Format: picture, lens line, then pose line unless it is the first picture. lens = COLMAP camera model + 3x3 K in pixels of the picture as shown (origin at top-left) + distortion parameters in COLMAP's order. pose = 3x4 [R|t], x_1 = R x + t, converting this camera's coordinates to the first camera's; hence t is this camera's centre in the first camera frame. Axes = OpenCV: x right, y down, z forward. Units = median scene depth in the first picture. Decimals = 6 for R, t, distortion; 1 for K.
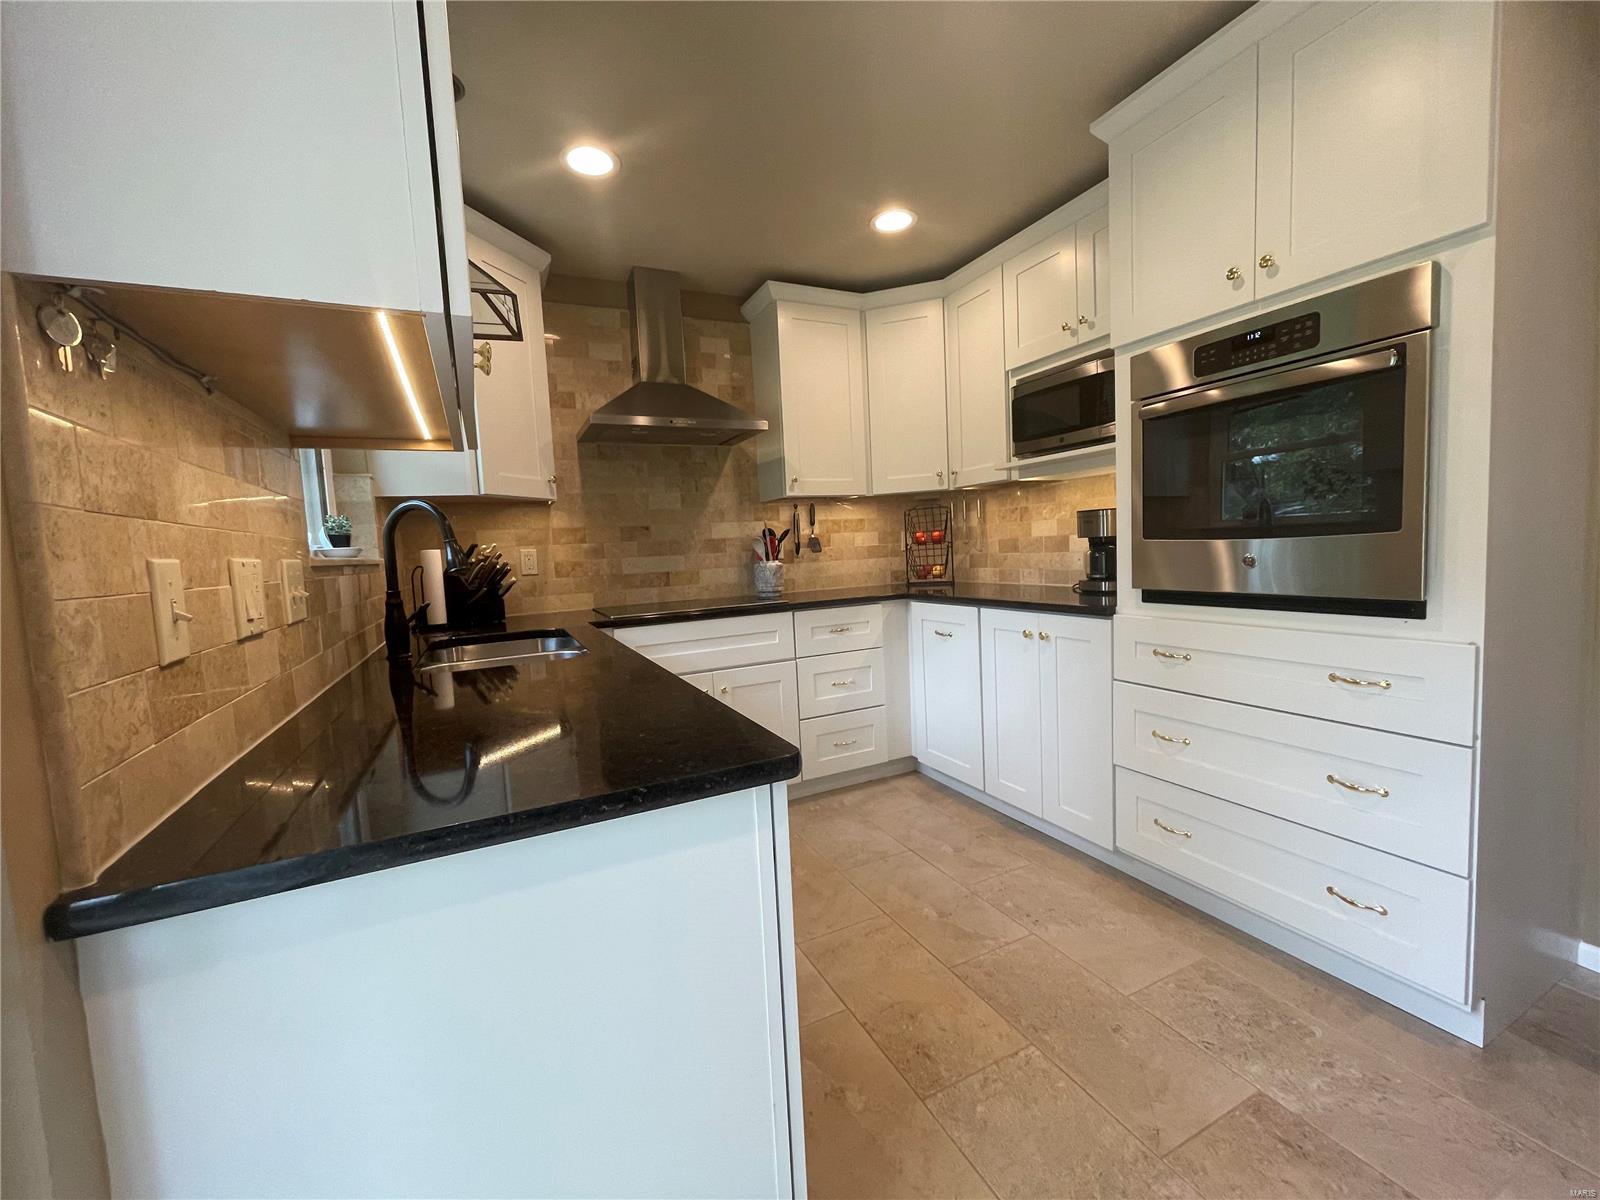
lens RADIAL K [[647.9, 0, 801.4], [0, 647.9, 598.5], [0, 0, 1]] dist [0.000573, -0.001117]
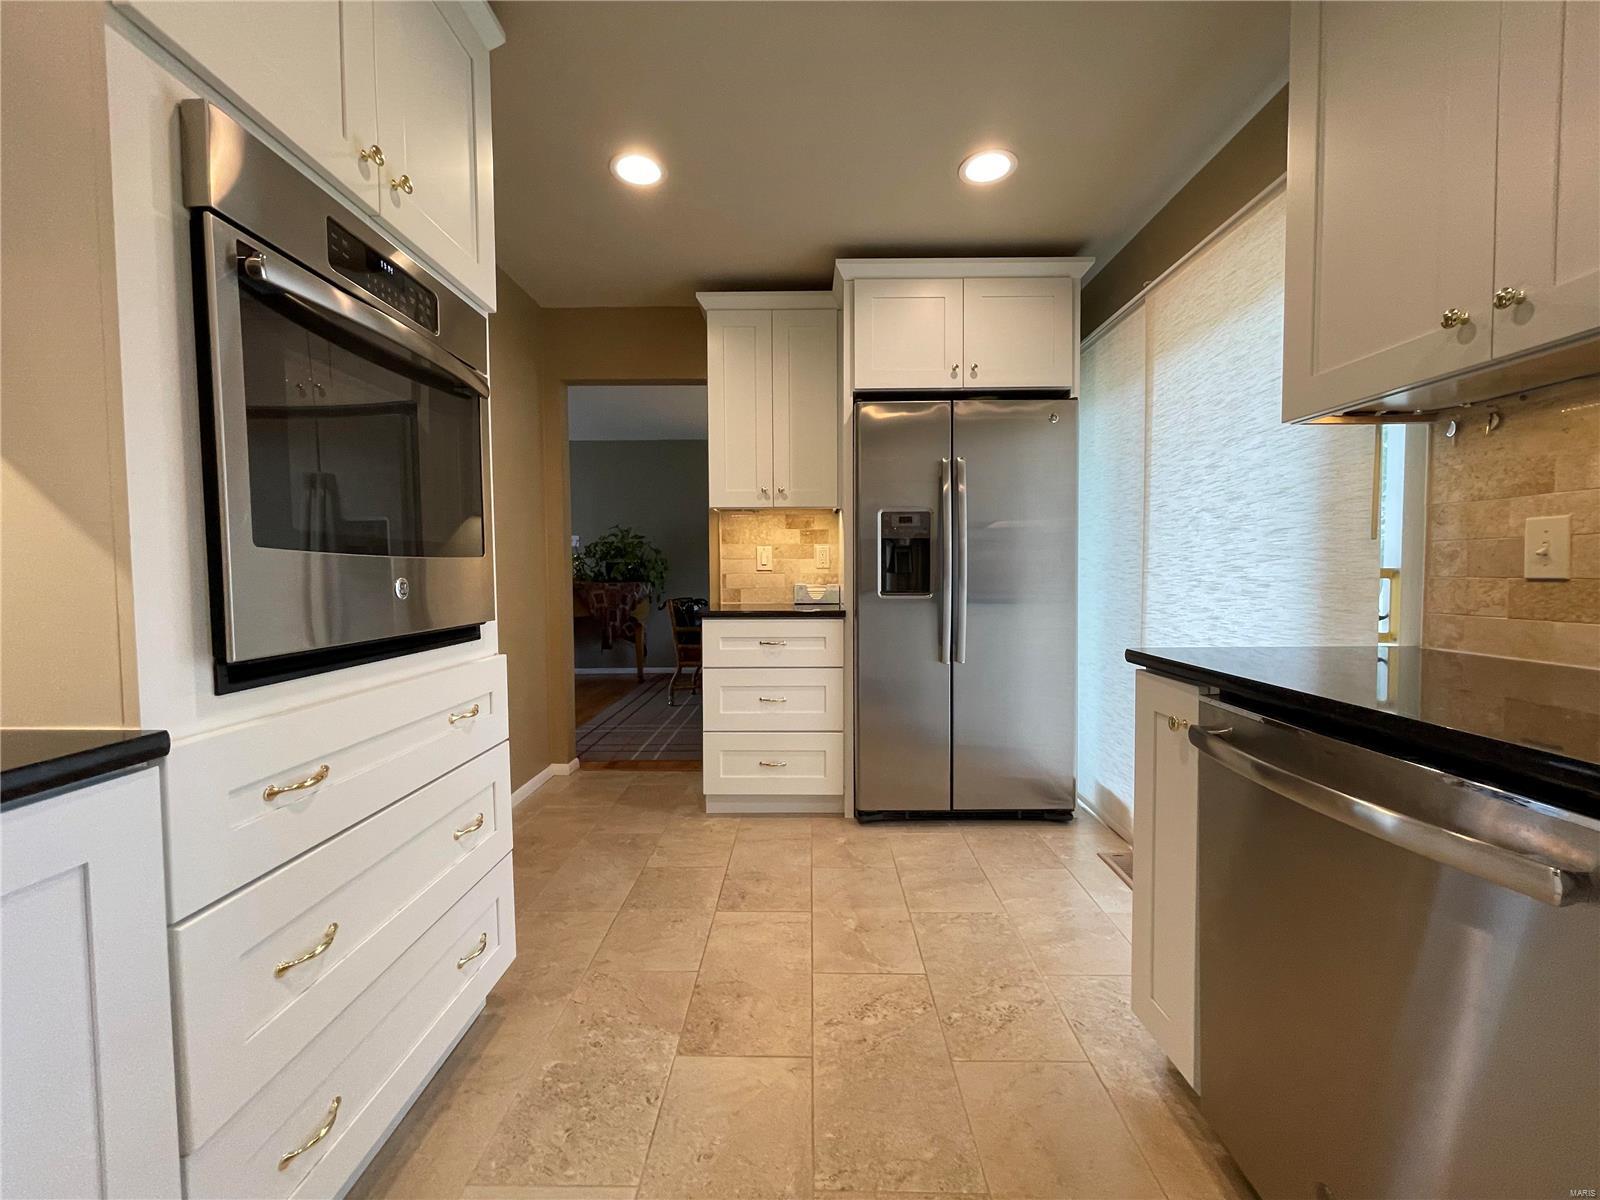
lens RADIAL K [[647.9, 0, 797.5], [0, 647.9, 599.8], [0, 0, 1]] dist [0.000573, -0.001117]
pose [[-0.894715, 0.037509, 0.445060, 0.004437], [0.087874, 0.991774, 0.093069, -0.084341], [-0.437909, 0.122379, -0.890651, 1.640546]]
